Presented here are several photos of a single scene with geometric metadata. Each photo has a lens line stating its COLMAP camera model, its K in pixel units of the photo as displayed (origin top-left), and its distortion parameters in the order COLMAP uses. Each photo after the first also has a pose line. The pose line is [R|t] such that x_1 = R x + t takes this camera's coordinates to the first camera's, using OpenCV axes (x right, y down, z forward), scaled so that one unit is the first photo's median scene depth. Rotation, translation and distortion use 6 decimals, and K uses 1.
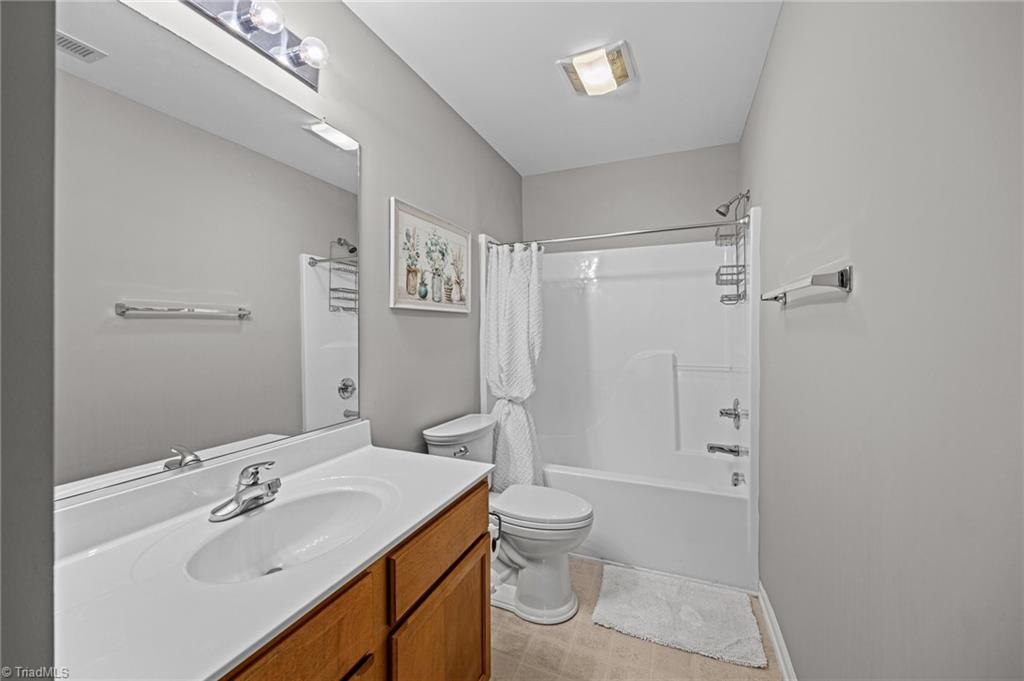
lens RADIAL K [[396.7, 0, 511.5], [0, 396.7, 336.6], [0, 0, 1]] dist [0.001718, 0.000337]
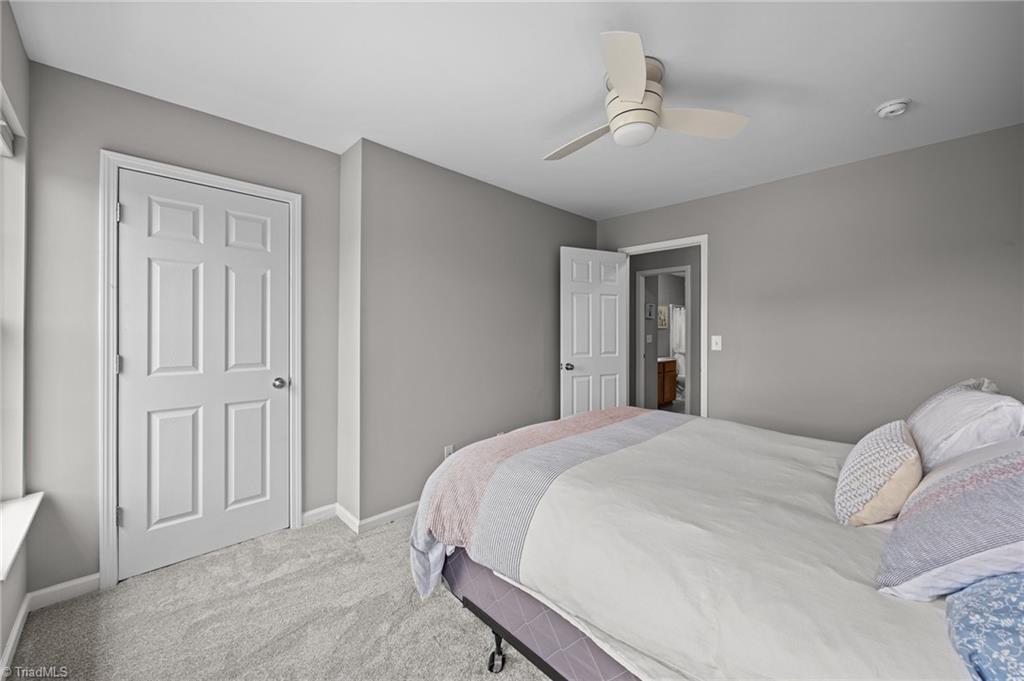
lens RADIAL K [[396.7, 0, 513.1], [0, 396.7, 335.2], [0, 0, 1]] dist [0.001718, 0.000337]
pose [[0.922316, 0.005433, -0.386399, -0.006067], [-0.006058, 0.999982, -0.000399, 0.011531], [0.386390, 0.002709, 0.922331, -2.776224]]
